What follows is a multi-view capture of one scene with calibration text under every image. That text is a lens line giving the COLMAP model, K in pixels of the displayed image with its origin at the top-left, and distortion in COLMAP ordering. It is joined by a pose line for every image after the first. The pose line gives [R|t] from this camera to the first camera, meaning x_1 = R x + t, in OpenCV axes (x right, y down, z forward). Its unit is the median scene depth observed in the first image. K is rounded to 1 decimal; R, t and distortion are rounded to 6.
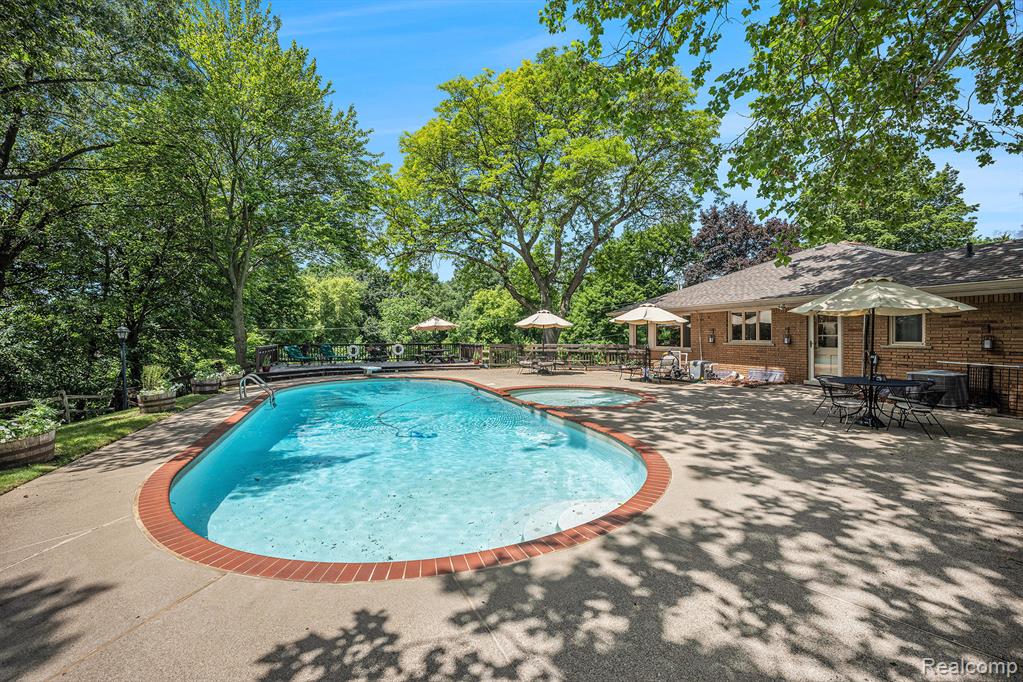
lens RADIAL K [[427.4, 0, 512.2], [0, 427.4, 339.4], [0, 0, 1]] dist [-0.025802, -0.001516]
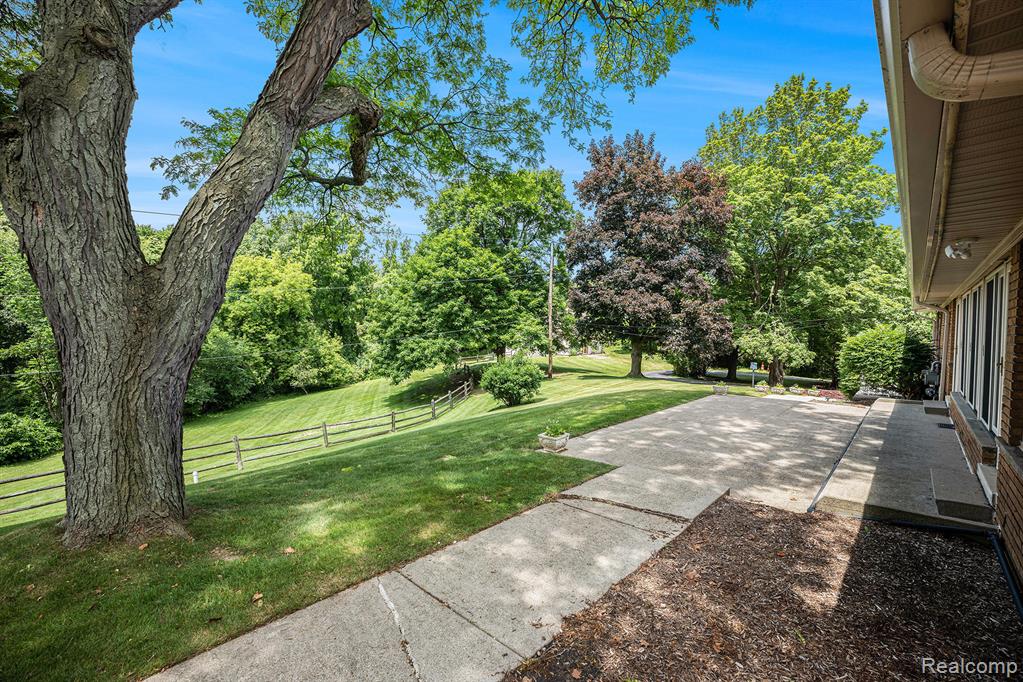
lens RADIAL K [[427.4, 0, 515.3], [0, 427.4, 337.1], [0, 0, 1]] dist [-0.025802, -0.001516]
pose [[0.919672, -0.000514, 0.392686, 0.060328], [-0.005591, 0.999881, 0.014401, -0.008100], [-0.392647, -0.015440, 0.919560, 0.335831]]
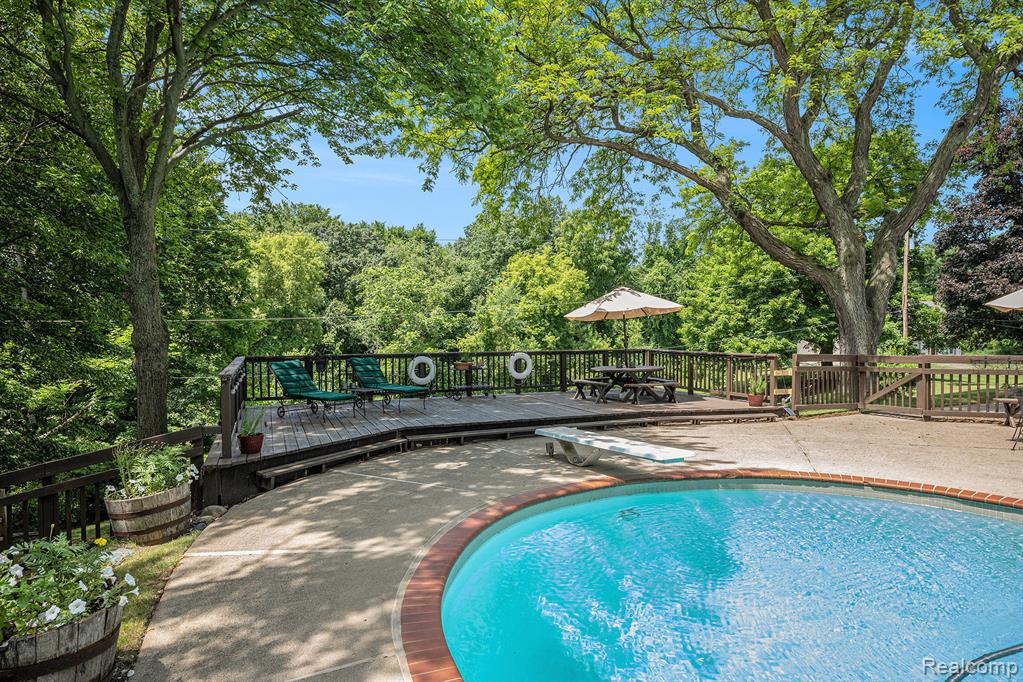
lens RADIAL K [[625.6, 0, 508.0], [0, 625.6, 341.9], [0, 0, 1]] dist [0.007870, 0.000140]
pose [[0.999975, -0.003450, -0.006151, -0.106270], [0.003516, 0.999935, 0.010816, -0.002378], [0.006113, -0.010838, 0.999923, 0.147814]]
